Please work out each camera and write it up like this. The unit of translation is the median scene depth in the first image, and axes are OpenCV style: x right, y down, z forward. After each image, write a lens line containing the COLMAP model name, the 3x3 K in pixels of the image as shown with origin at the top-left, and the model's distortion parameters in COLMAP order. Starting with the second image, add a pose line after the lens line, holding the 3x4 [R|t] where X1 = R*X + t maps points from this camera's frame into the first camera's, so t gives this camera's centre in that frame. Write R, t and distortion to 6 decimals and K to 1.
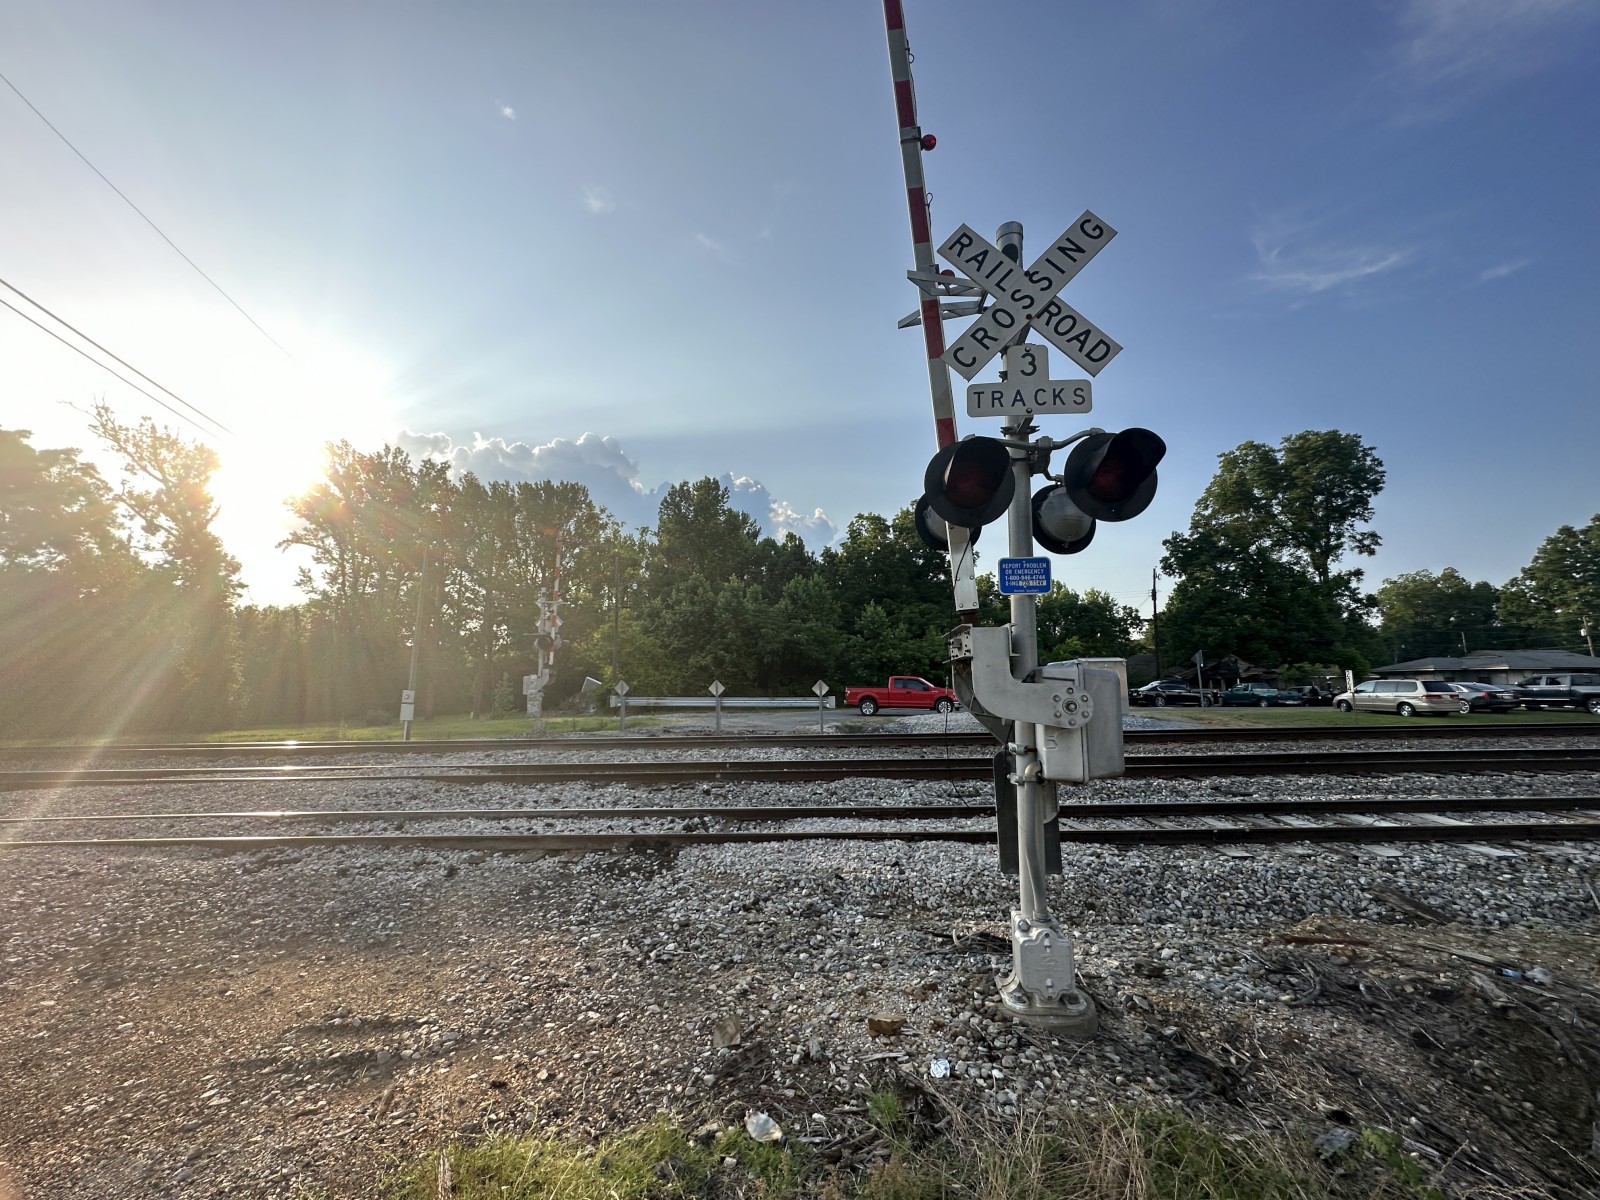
lens RADIAL K [[641.4, 0, 800.0], [0, 641.4, 600.0], [0, 0, 1]] dist [-0.001599, 0.000239]
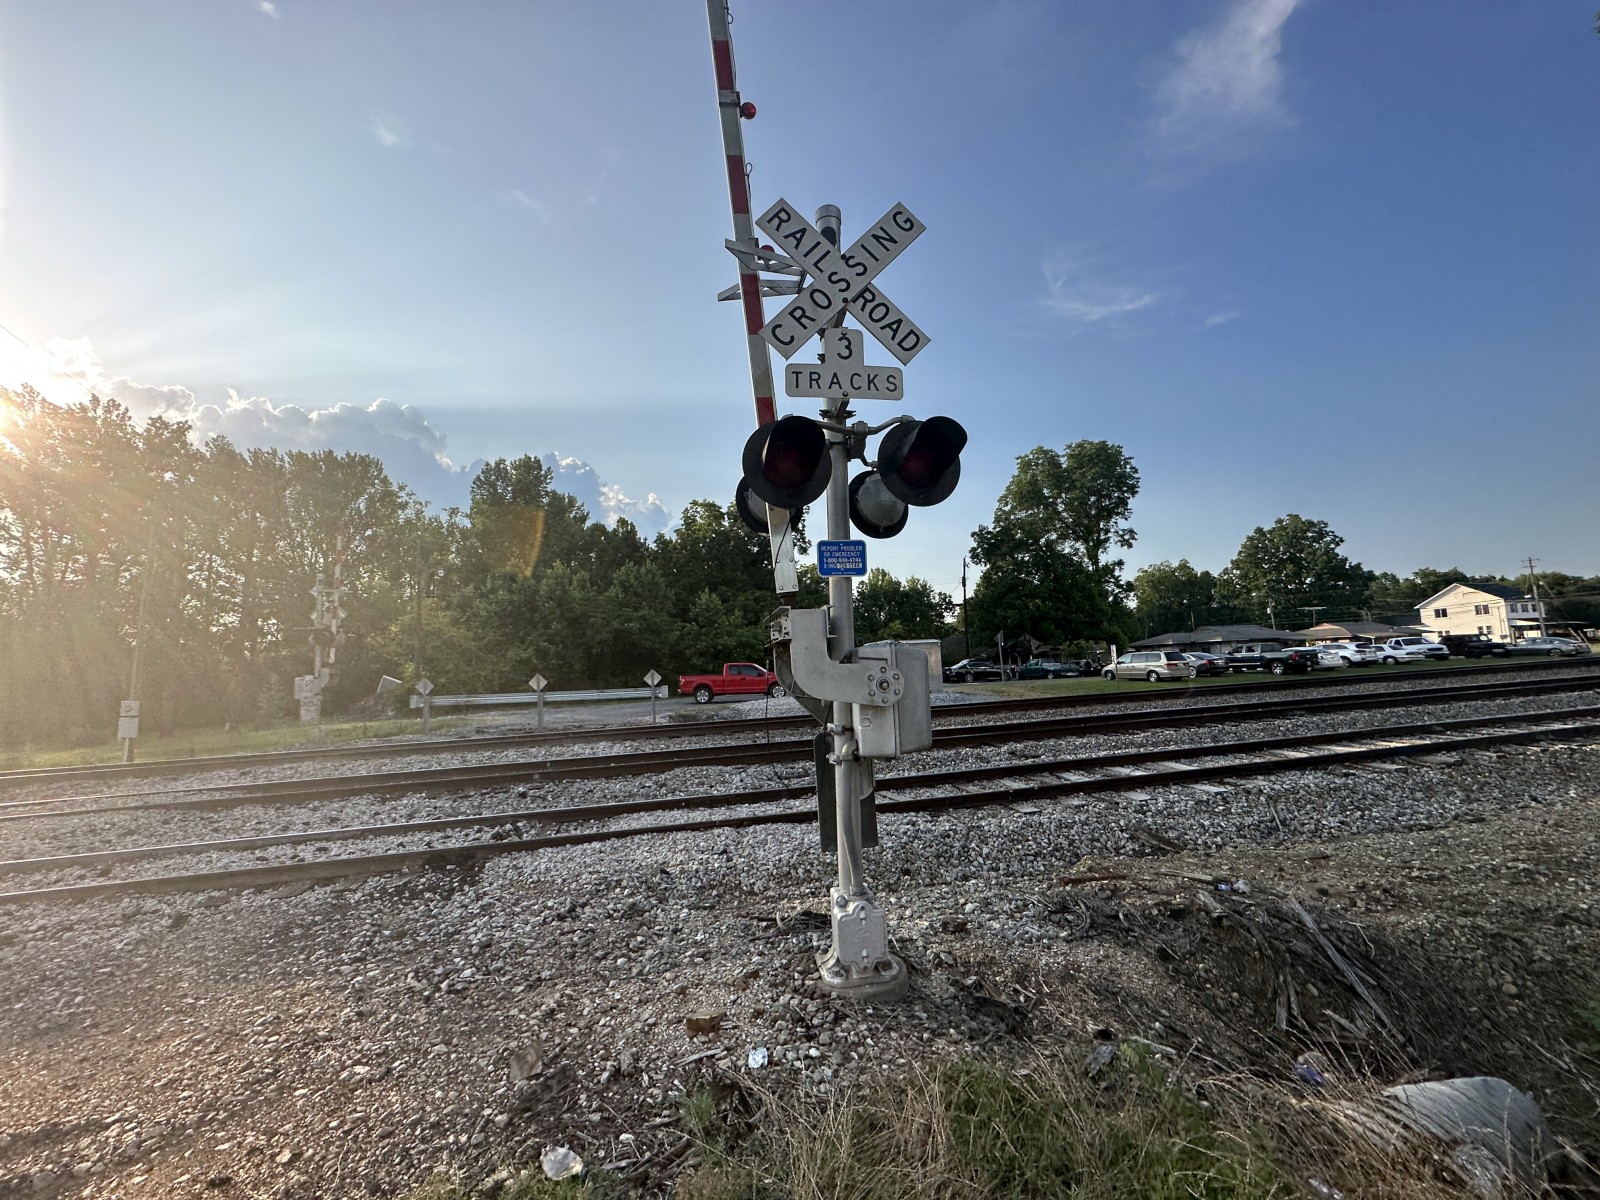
lens RADIAL K [[640.9, 0, 800.0], [0, 640.9, 600.0], [0, 0, 1]] dist [-0.000281, 0.000395]
pose [[0.968018, -0.009170, 0.250713, 0.013014], [0.004366, 0.999796, 0.019711, 0.003229], [-0.250843, -0.017986, 0.967861, 0.014621]]
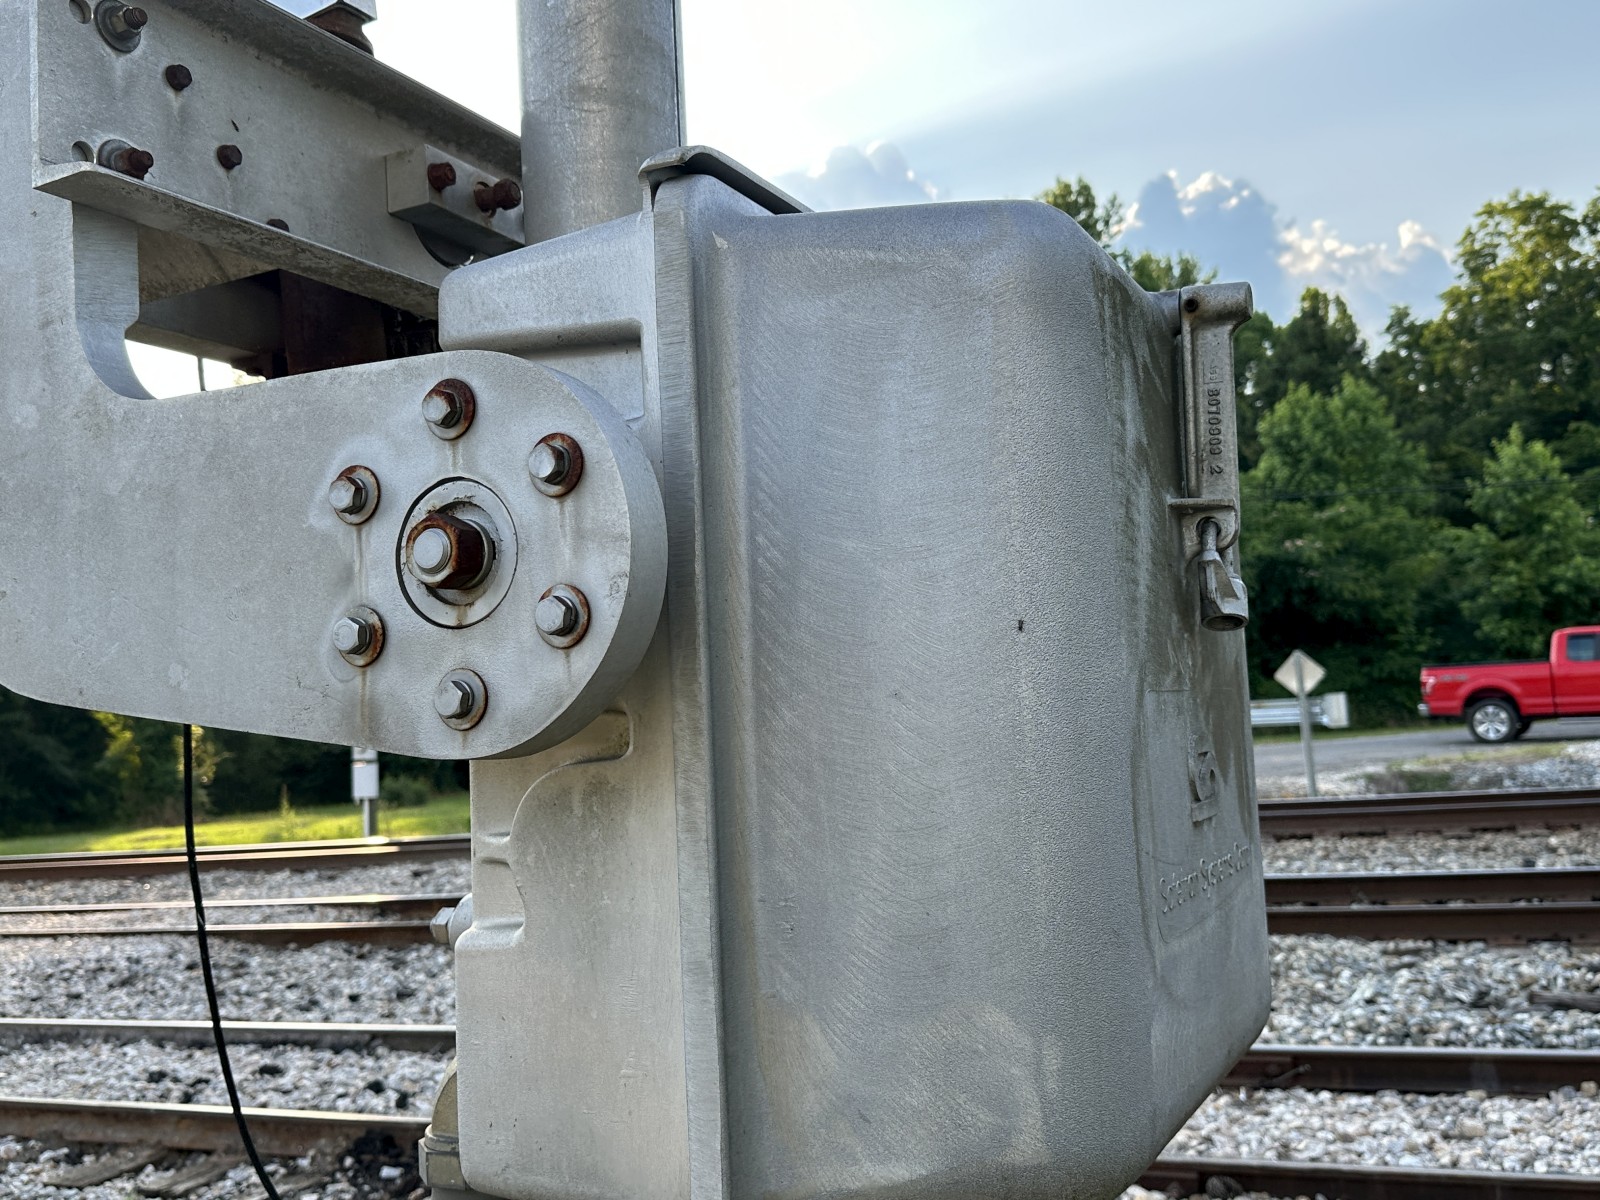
lens RADIAL K [[1484.0, 0, 800.0], [0, 1484.0, 600.0], [0, 0, 1]] dist [0.003440, 0.000011]
pose [[0.922313, -0.081951, -0.377655, 0.202766], [0.107493, 0.993093, 0.047020, 0.060199], [0.371193, -0.083962, 0.924752, 0.283103]]
